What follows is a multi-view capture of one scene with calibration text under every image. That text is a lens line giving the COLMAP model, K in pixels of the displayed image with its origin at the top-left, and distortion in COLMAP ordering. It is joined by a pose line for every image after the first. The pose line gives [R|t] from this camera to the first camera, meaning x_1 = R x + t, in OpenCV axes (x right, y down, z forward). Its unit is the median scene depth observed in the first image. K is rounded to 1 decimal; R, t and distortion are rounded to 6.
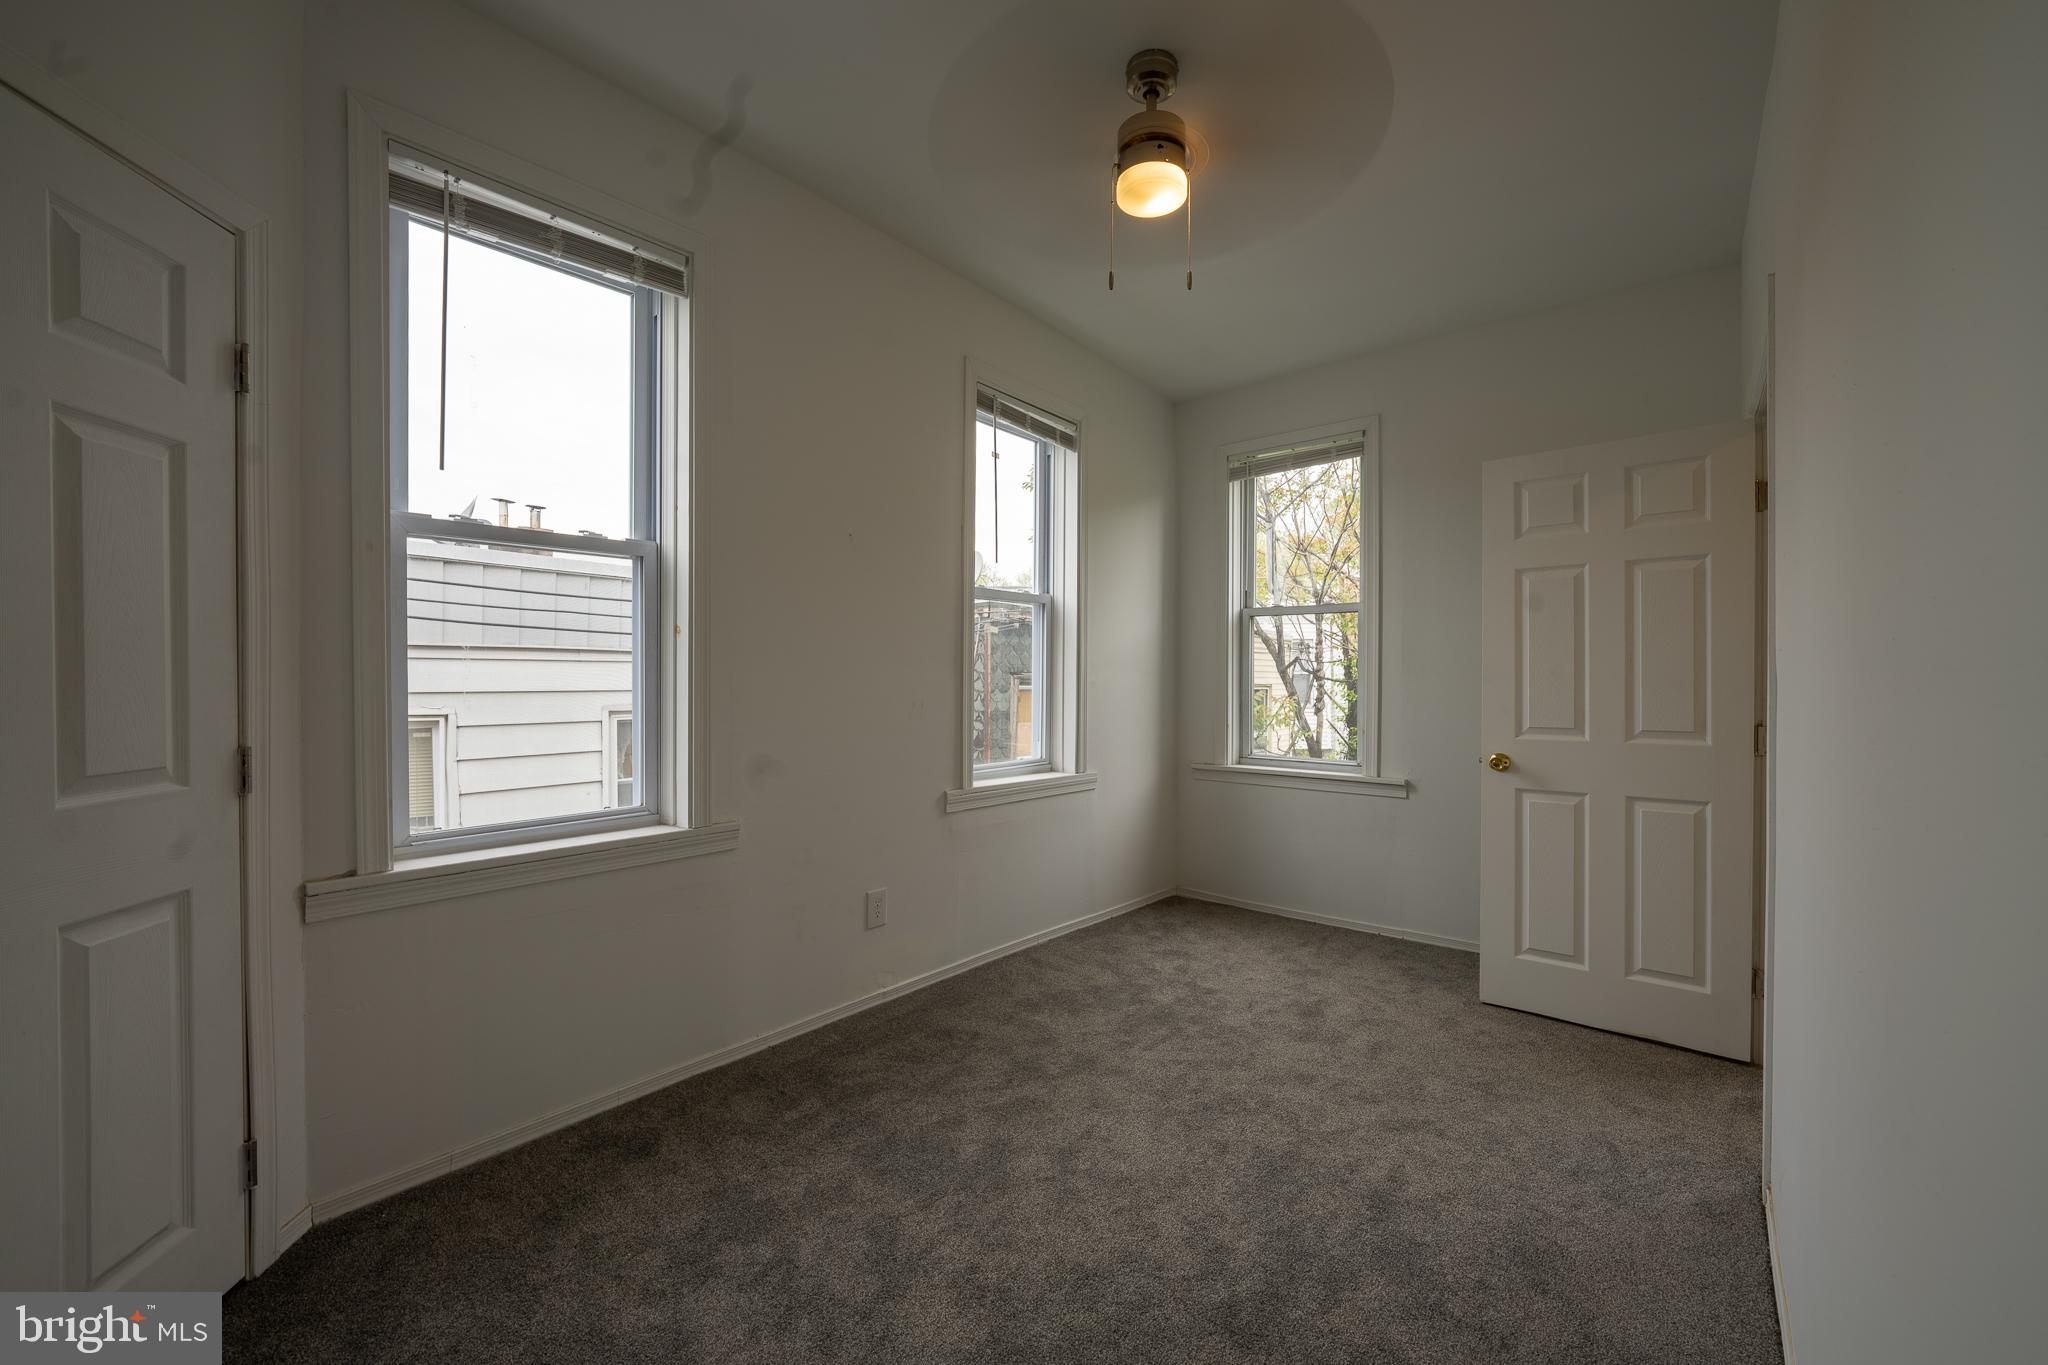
lens RADIAL K [[816.4, 0, 1025.2], [0, 816.4, 677.7], [0, 0, 1]] dist [-0.007966, 0.001789]
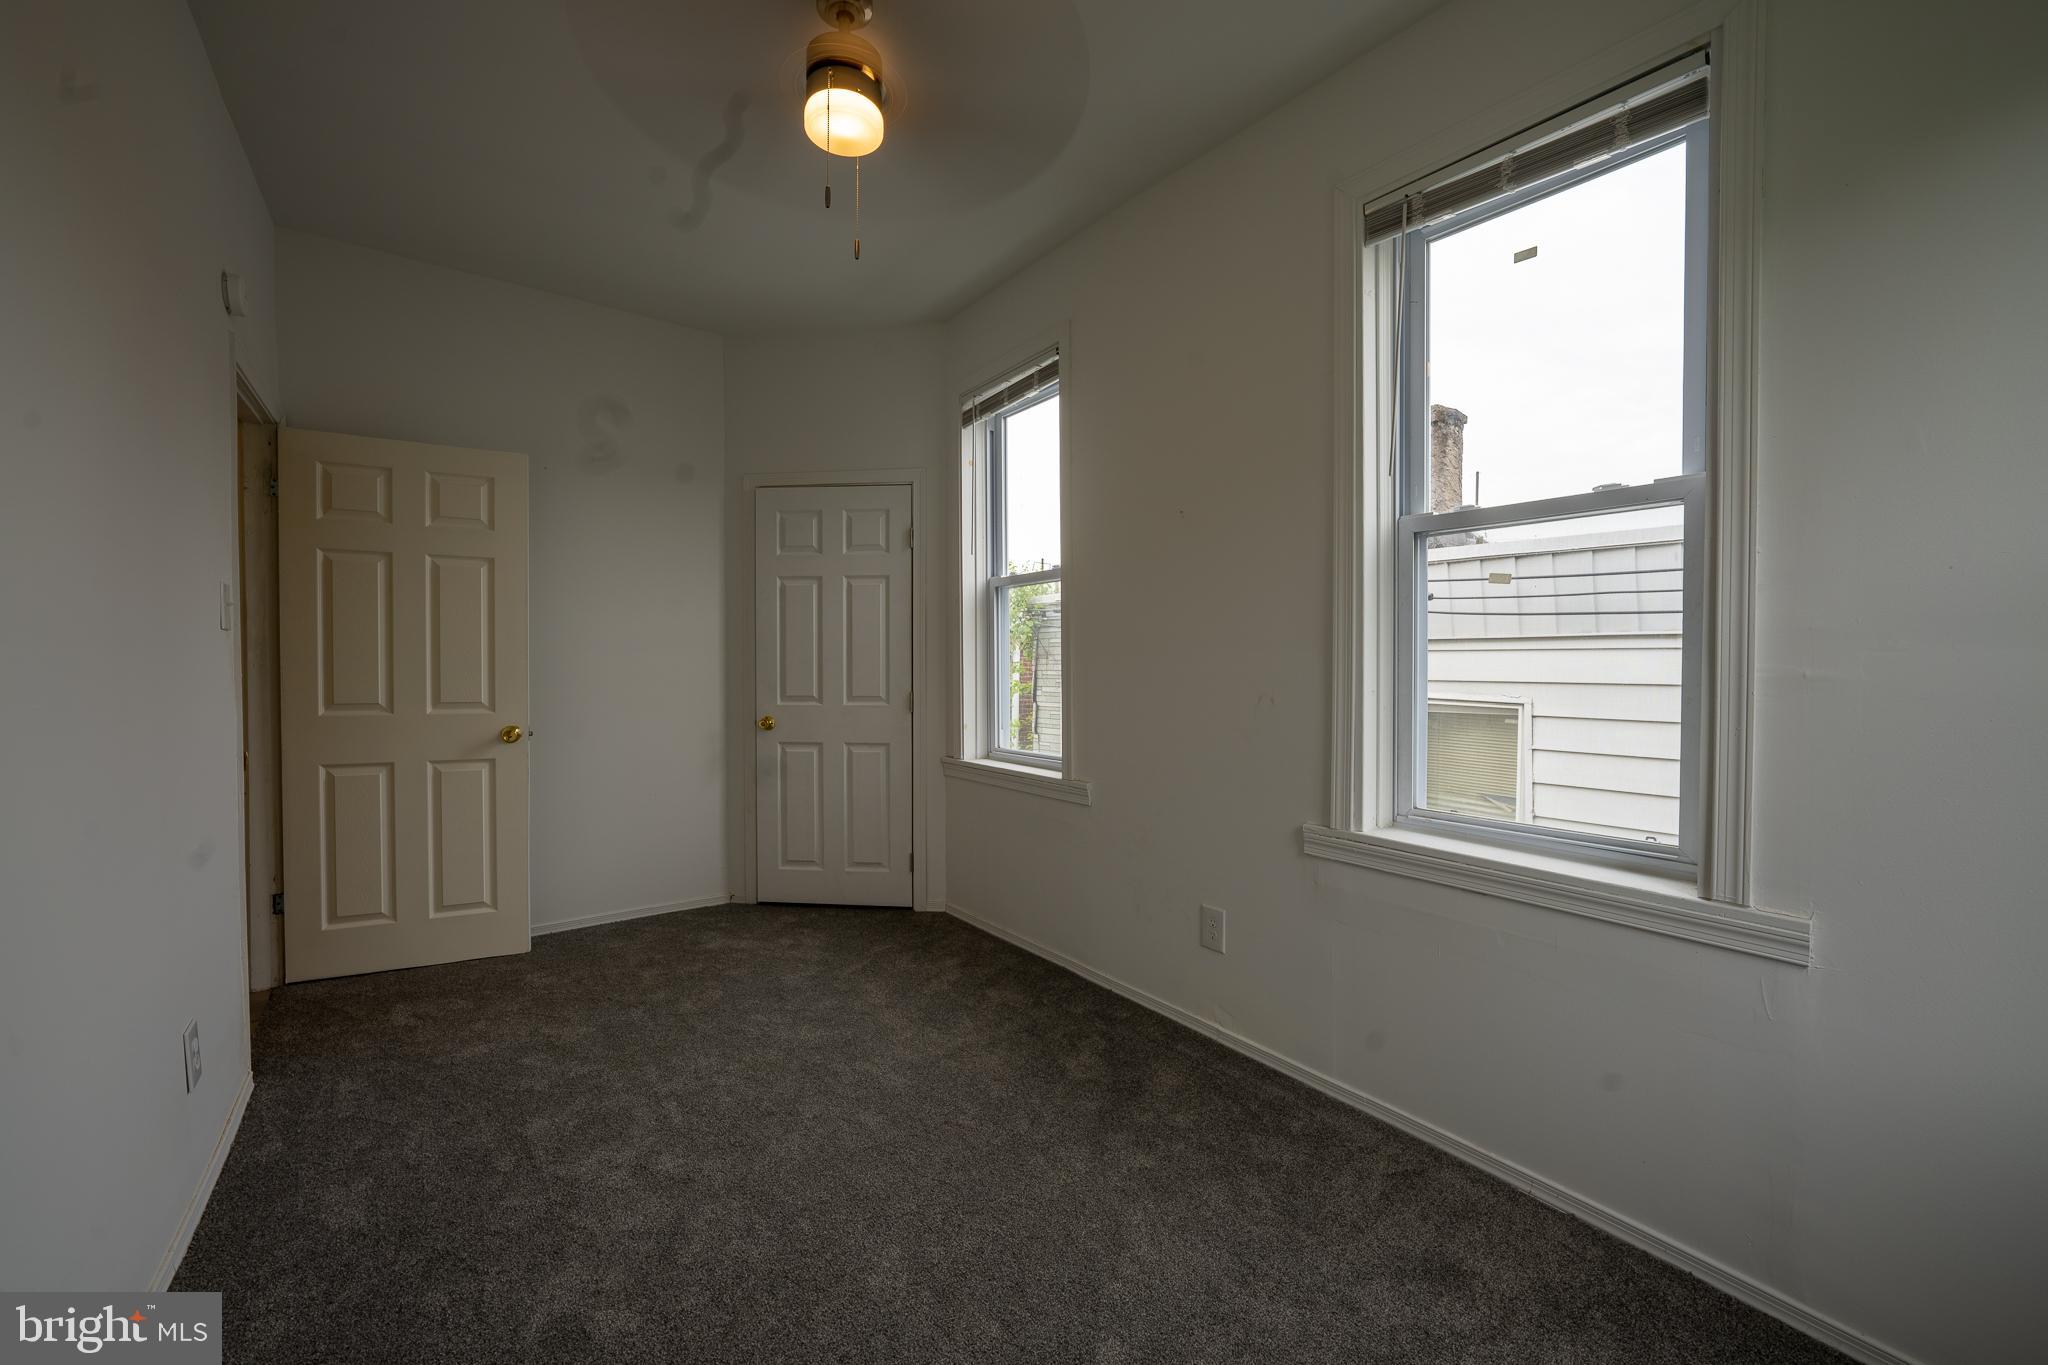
lens RADIAL K [[816.4, 0, 1031.3], [0, 816.4, 681.7], [0, 0, 1]] dist [-0.007966, 0.001789]
pose [[-0.232849, 0.016855, -0.972367, 0.491783], [-0.006119, 0.999805, 0.018796, 0.001720], [0.972494, 0.010326, -0.232700, 0.699002]]
